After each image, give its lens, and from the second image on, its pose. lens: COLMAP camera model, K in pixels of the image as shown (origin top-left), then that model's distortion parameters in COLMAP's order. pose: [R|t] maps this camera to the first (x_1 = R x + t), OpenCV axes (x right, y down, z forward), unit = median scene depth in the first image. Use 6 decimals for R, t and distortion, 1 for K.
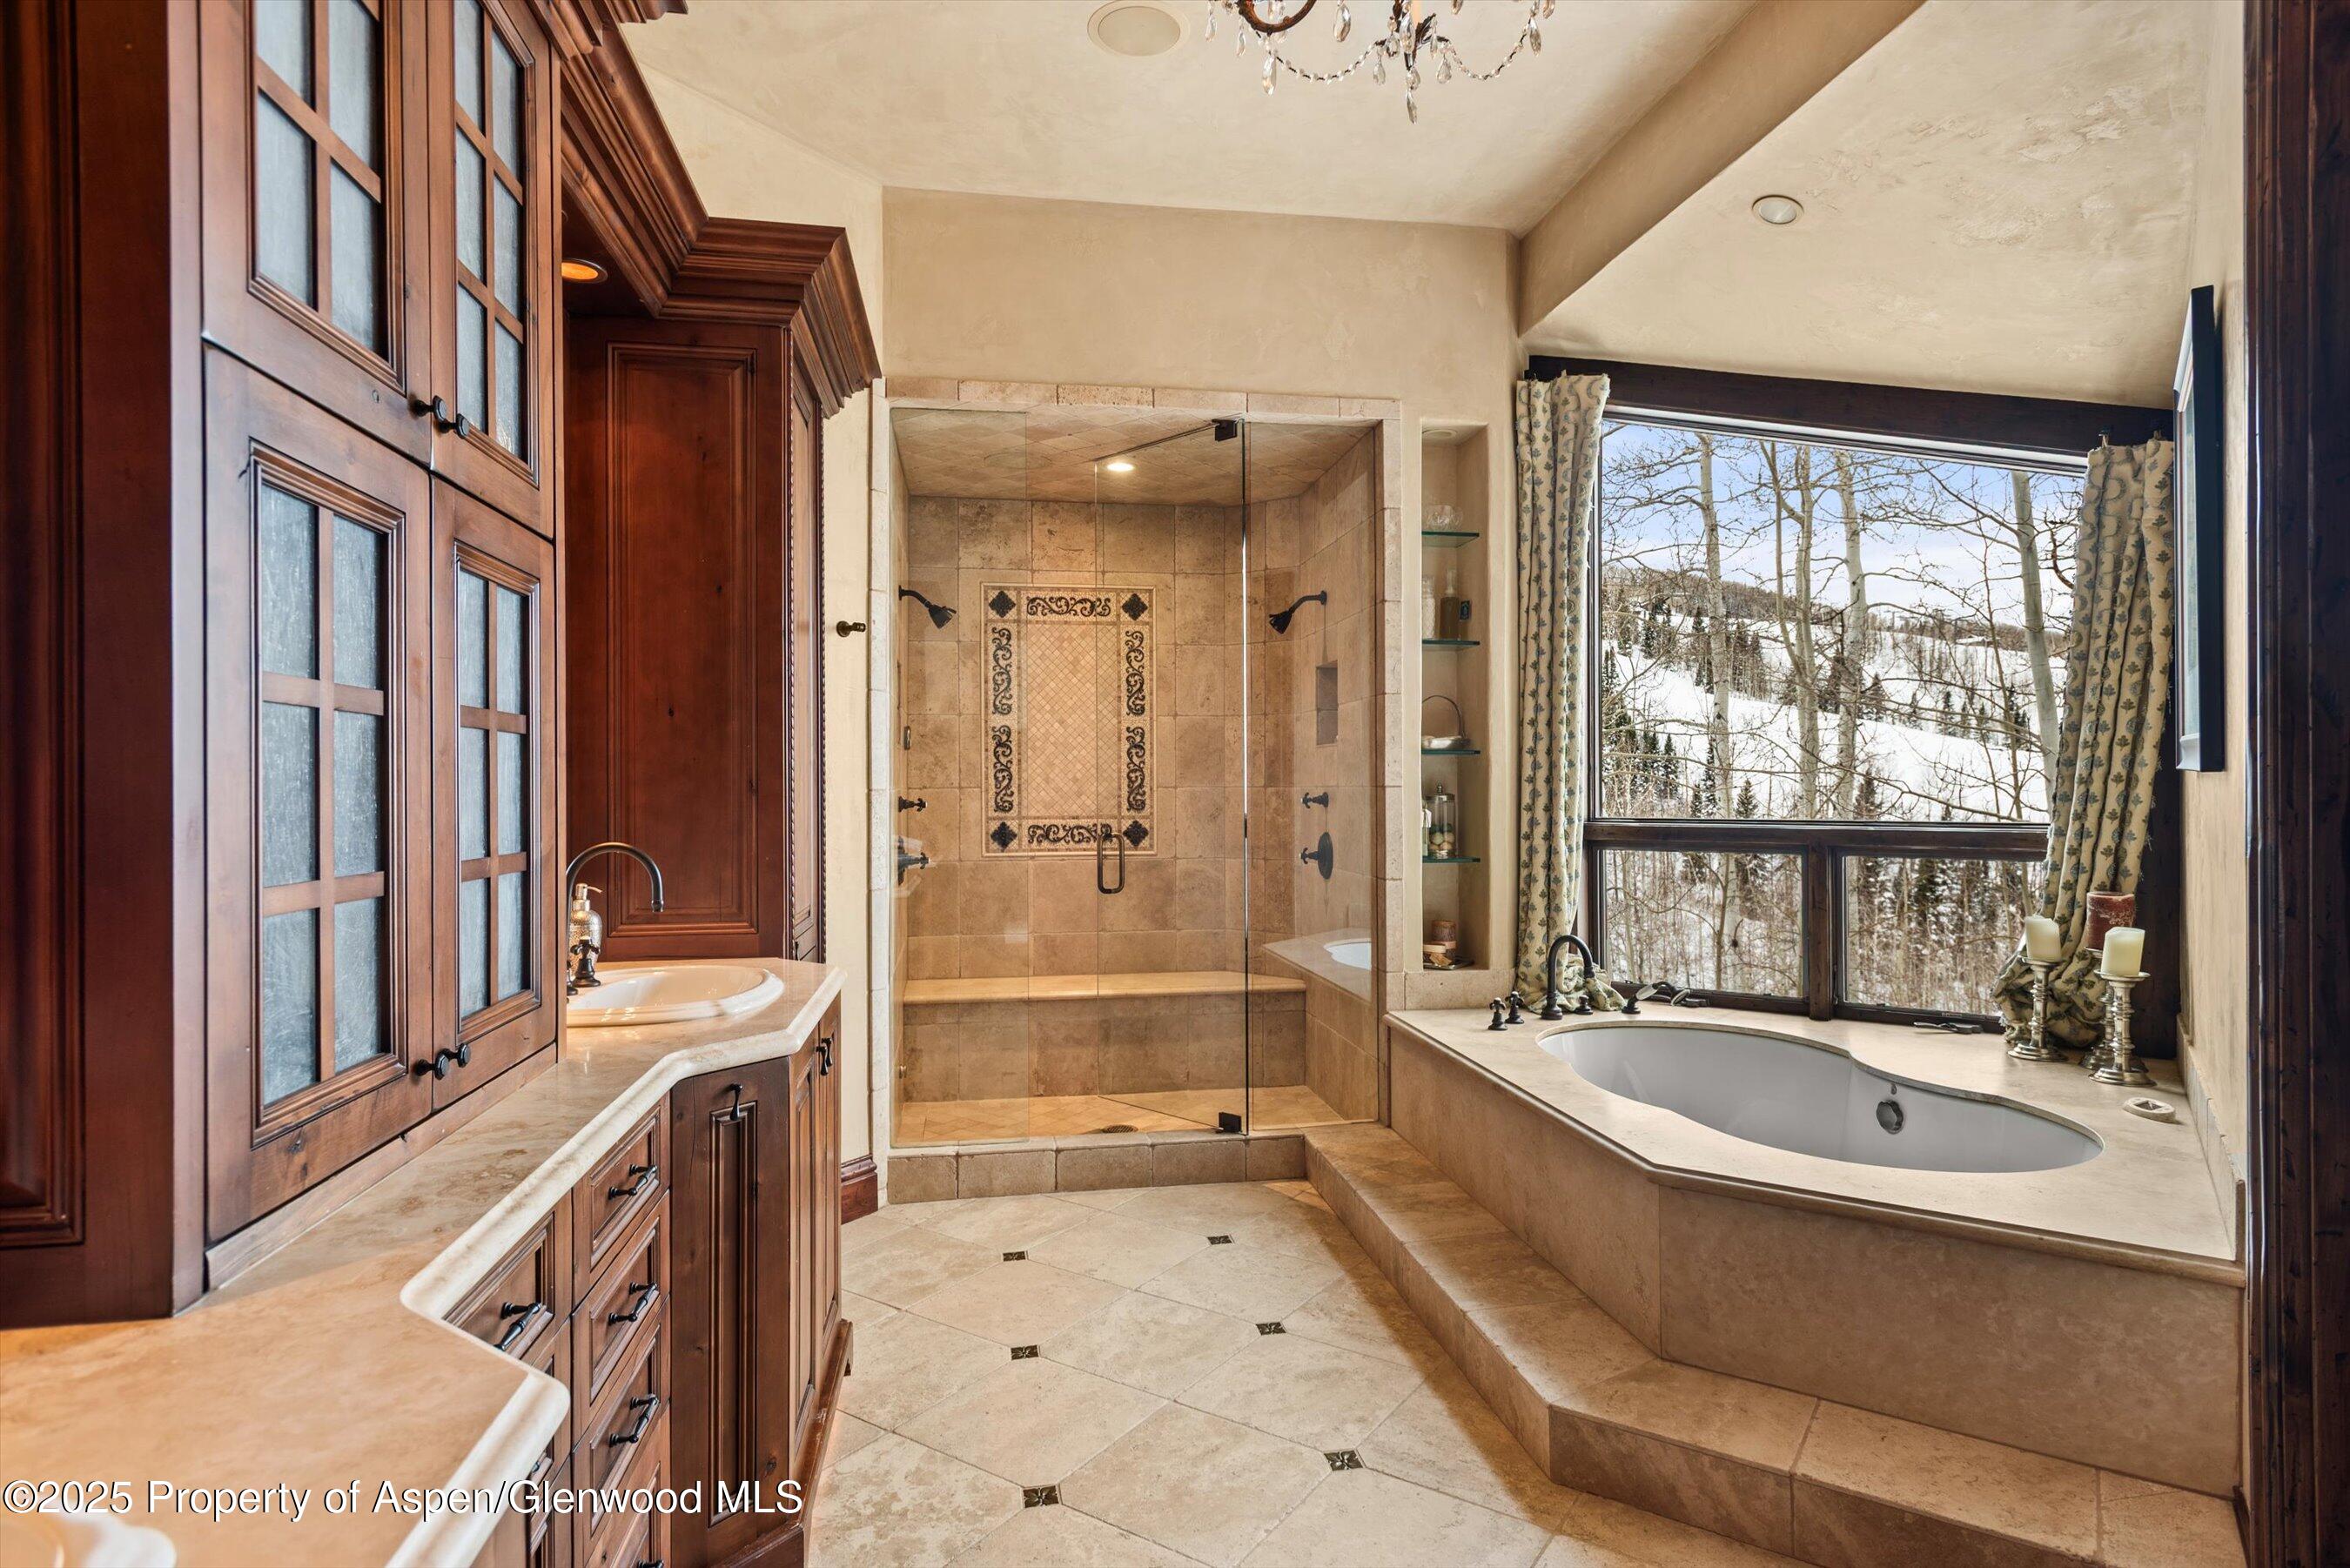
lens RADIAL K [[1116.2, 0, 1171.6], [0, 1116.2, 787.7], [0, 0, 1]] dist [0.002861, 0.000618]
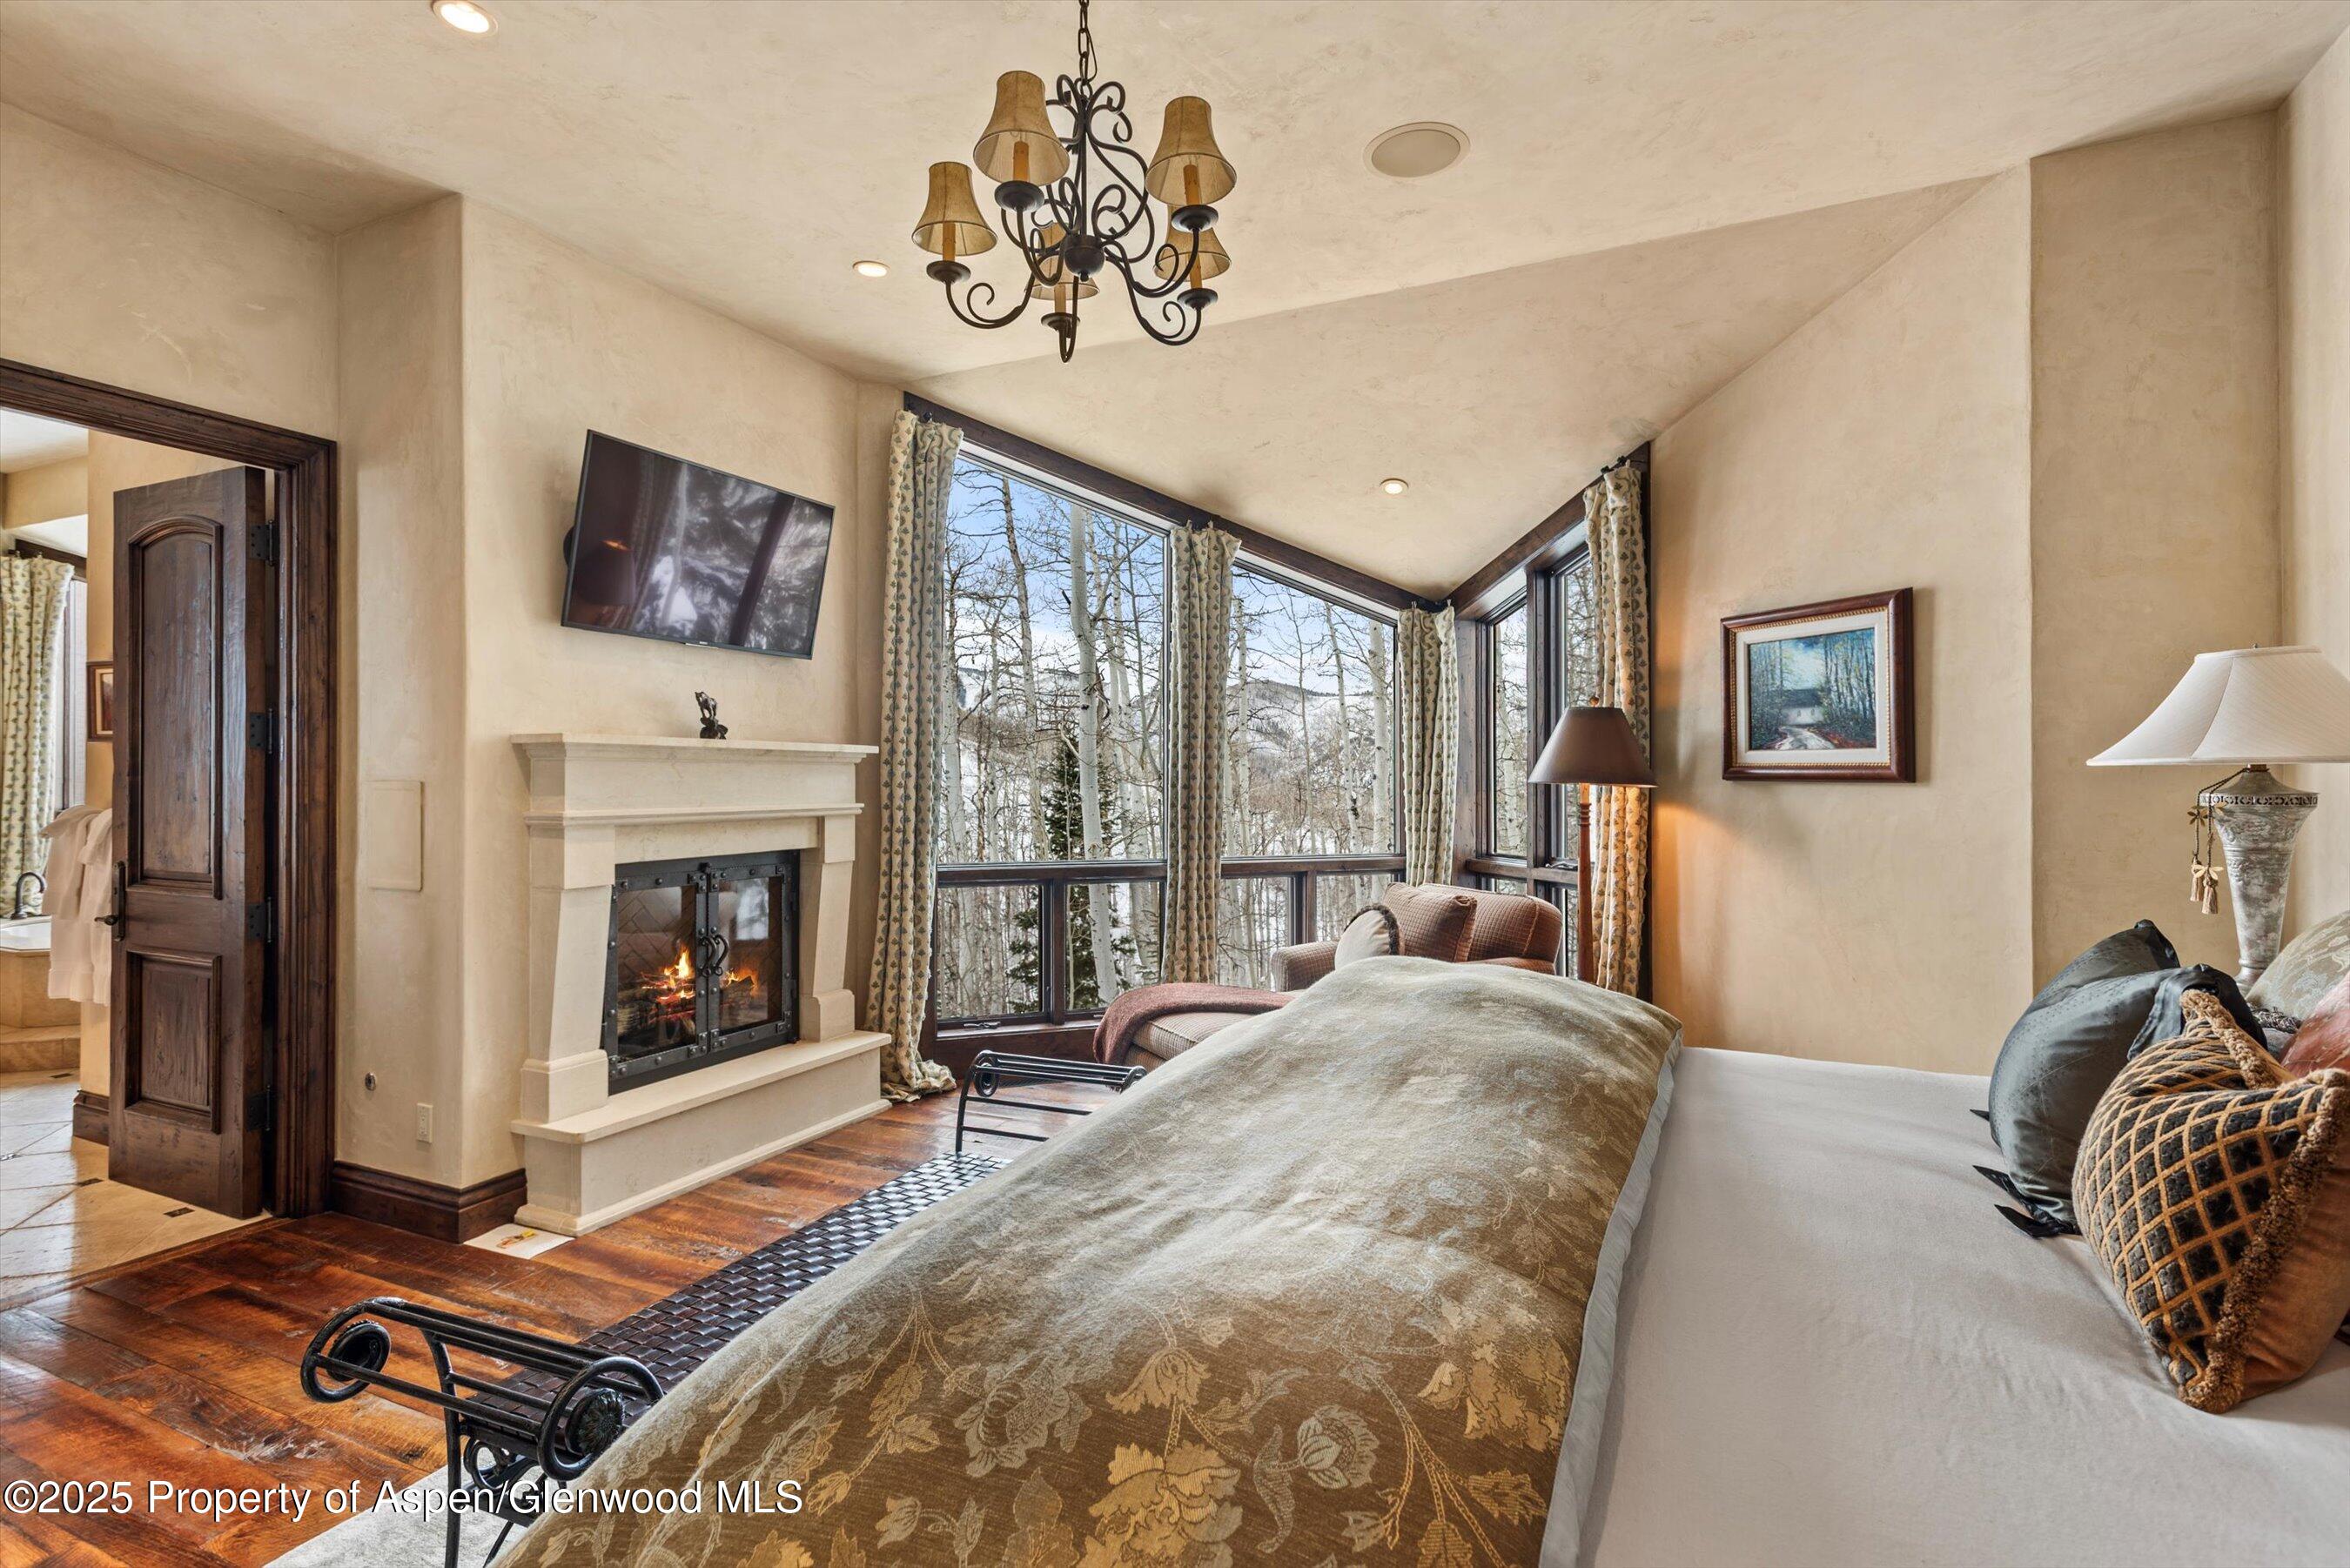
lens RADIAL K [[1116.2, 0, 1179.6], [0, 1116.2, 785.8], [0, 0, 1]] dist [0.002861, 0.000618]
pose [[0.557929, 0.009770, 0.829831, -0.110017], [-0.003403, 0.999949, -0.009484, 0.002230], [-0.829882, 0.002467, 0.557934, -1.487174]]
